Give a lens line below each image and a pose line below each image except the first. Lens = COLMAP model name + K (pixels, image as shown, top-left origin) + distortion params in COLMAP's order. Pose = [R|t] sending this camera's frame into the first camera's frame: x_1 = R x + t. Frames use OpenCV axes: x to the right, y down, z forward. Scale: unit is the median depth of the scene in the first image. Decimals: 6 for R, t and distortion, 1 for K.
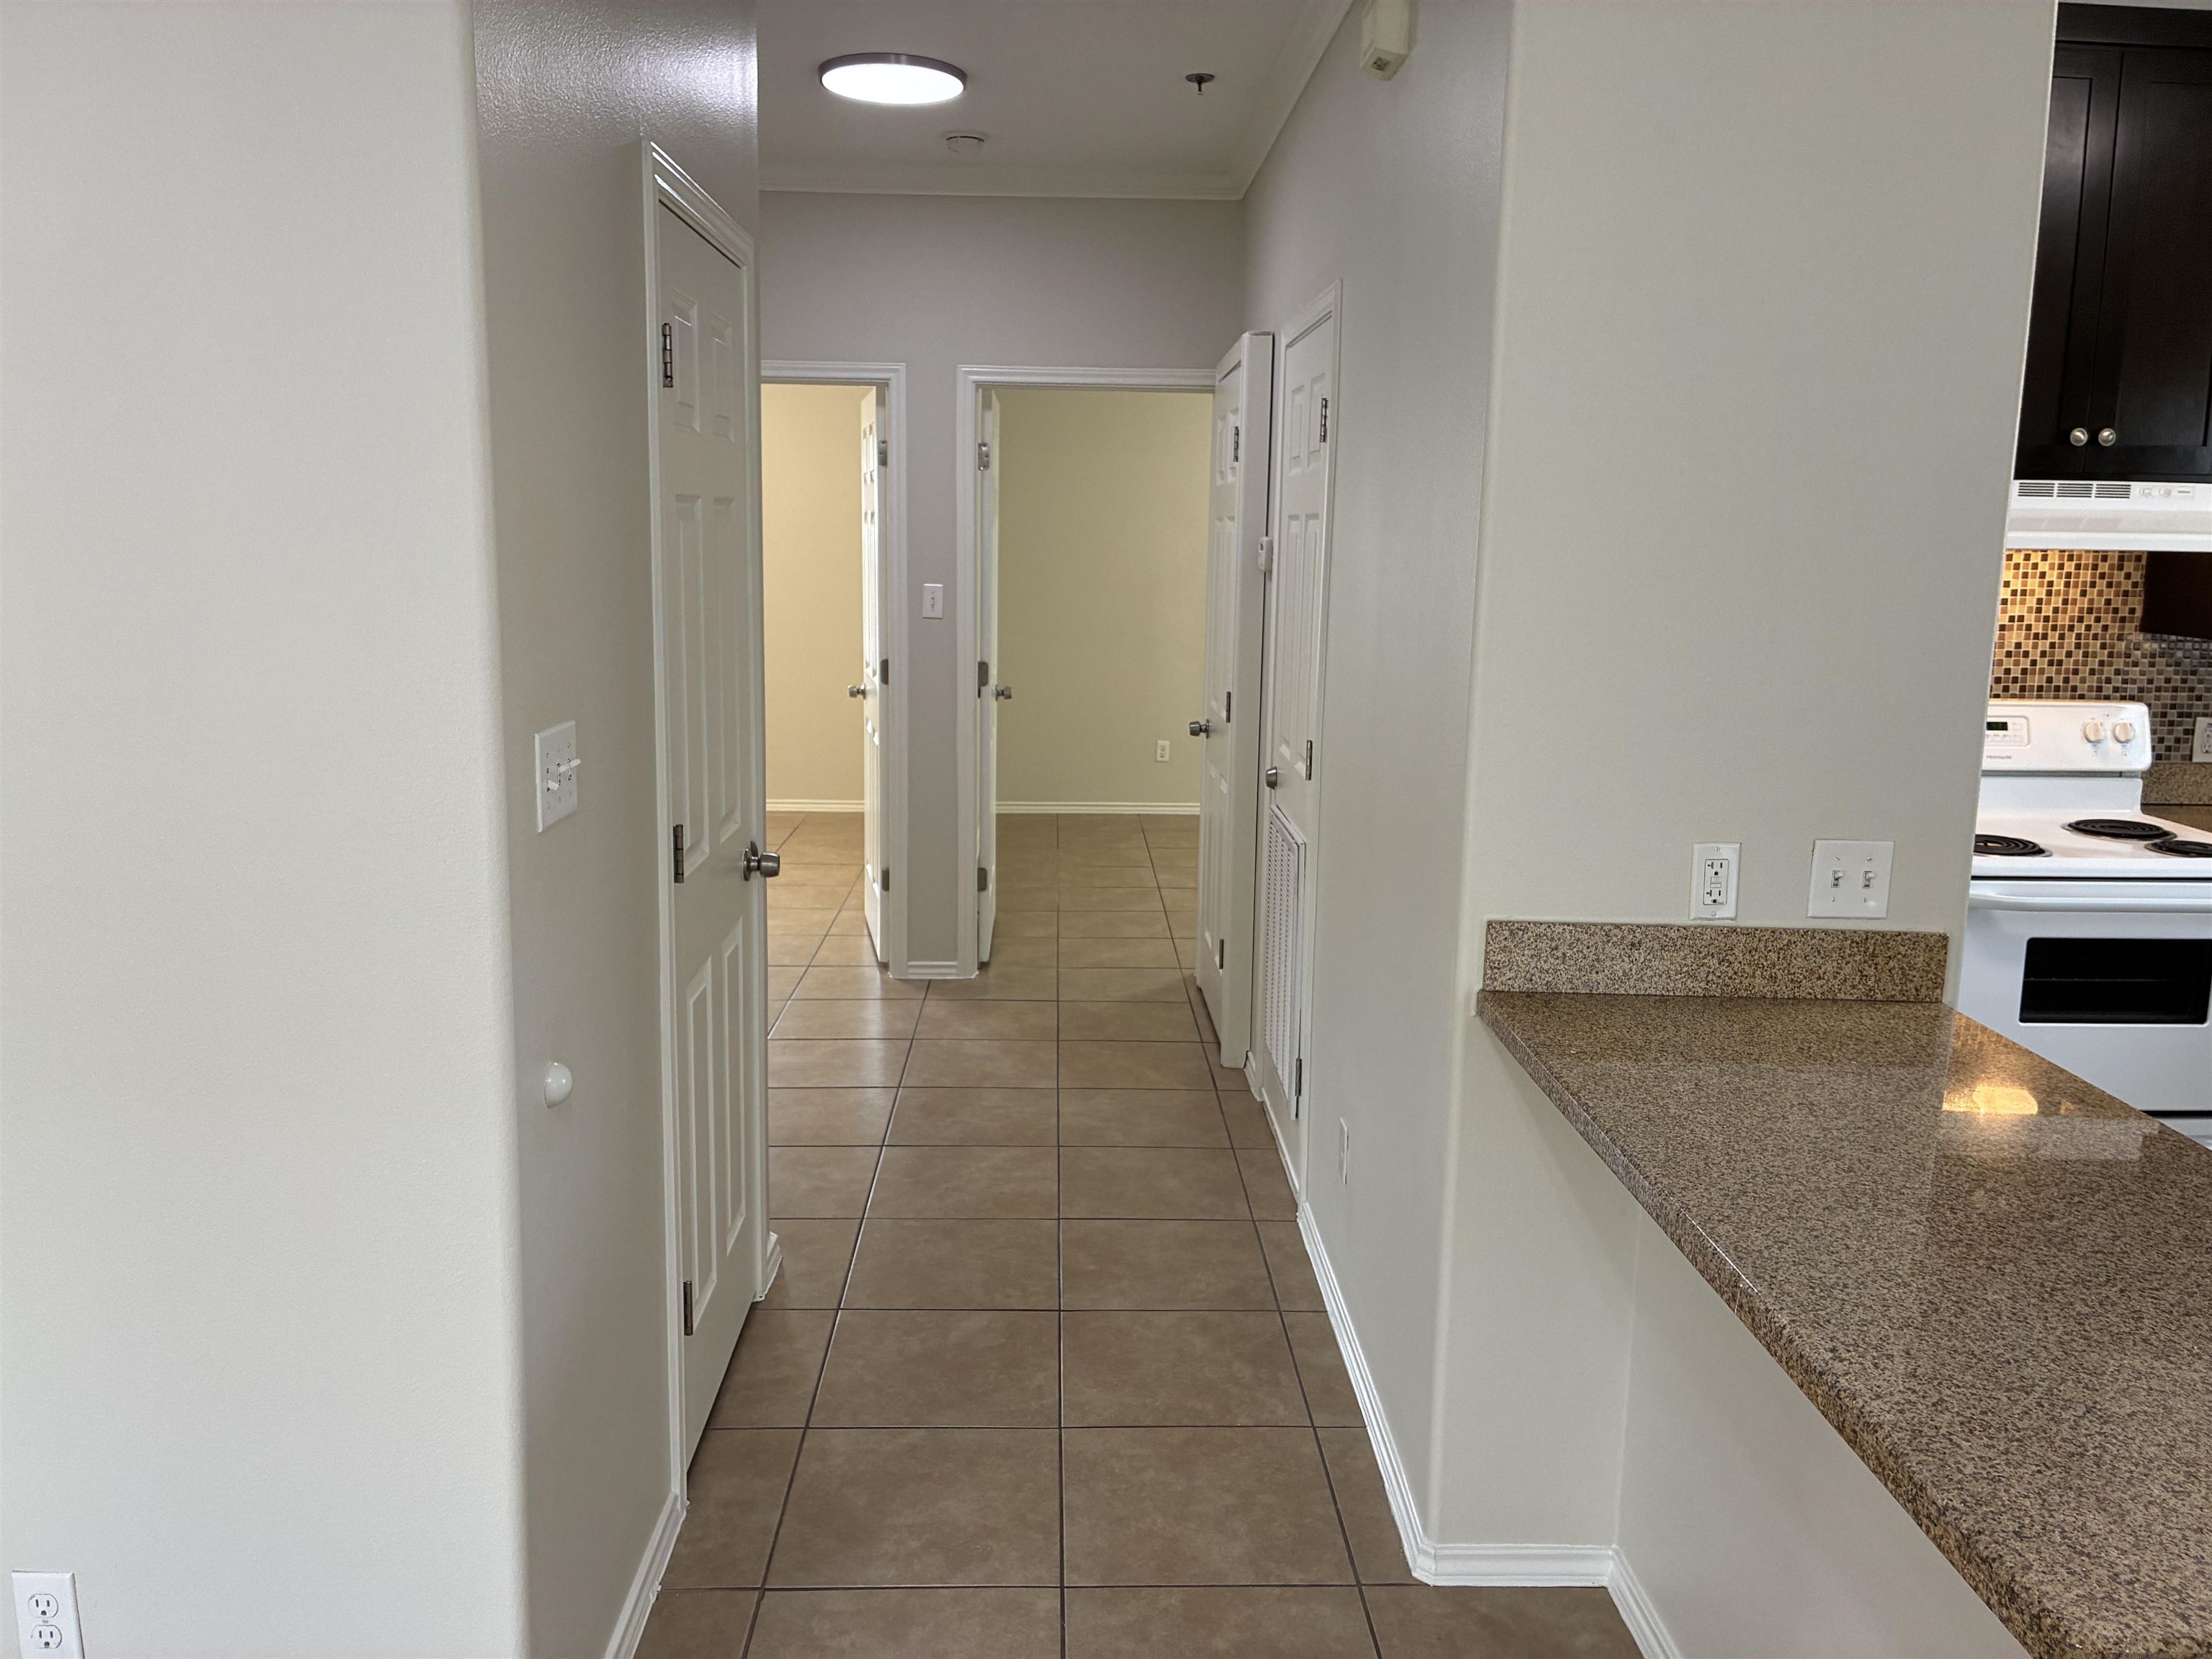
lens RADIAL K [[1672.7, 0, 1106.5], [0, 1672.7, 823.7], [0, 0, 1]] dist [0.060056, -0.088455]
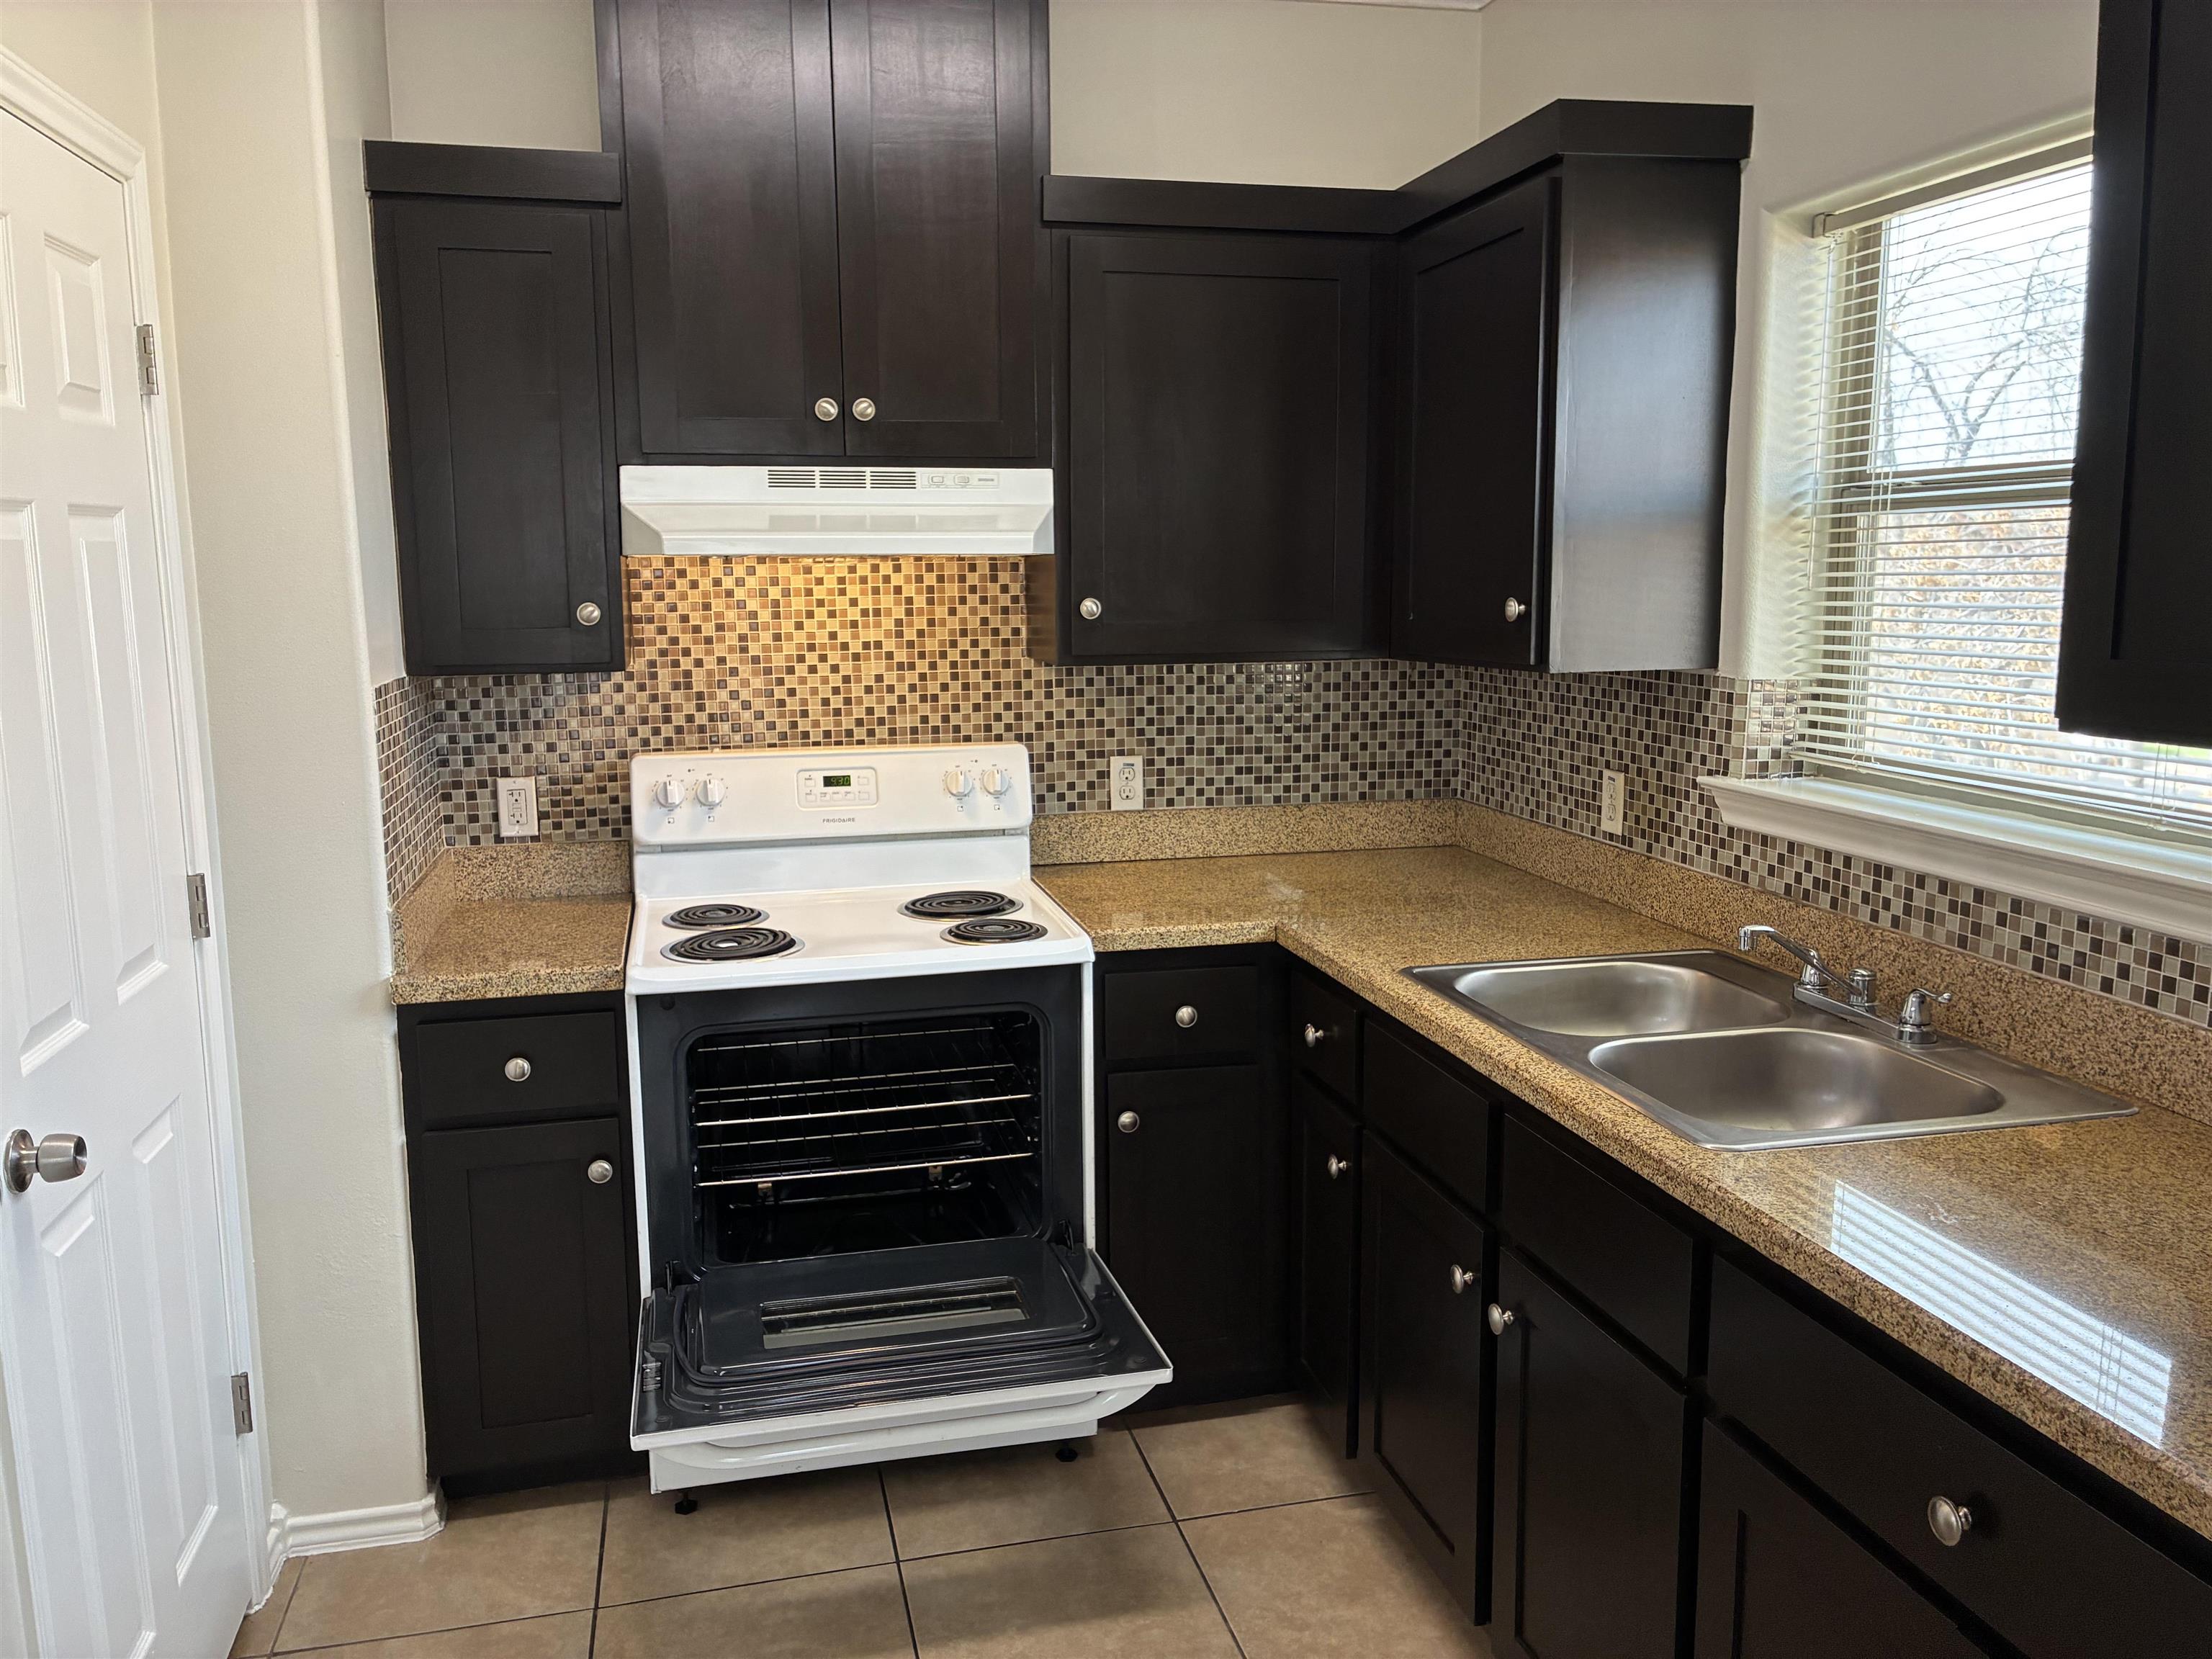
lens RADIAL K [[1668.3, 0, 1099.5], [0, 1668.3, 845.0], [0, 0, 1]] dist [0.025580, -0.008061]
pose [[0.978093, -0.054618, 0.200877, 0.480352], [0.056292, 0.998411, -0.002623, -0.018511], [-0.200414, 0.013873, 0.979613, 0.203628]]
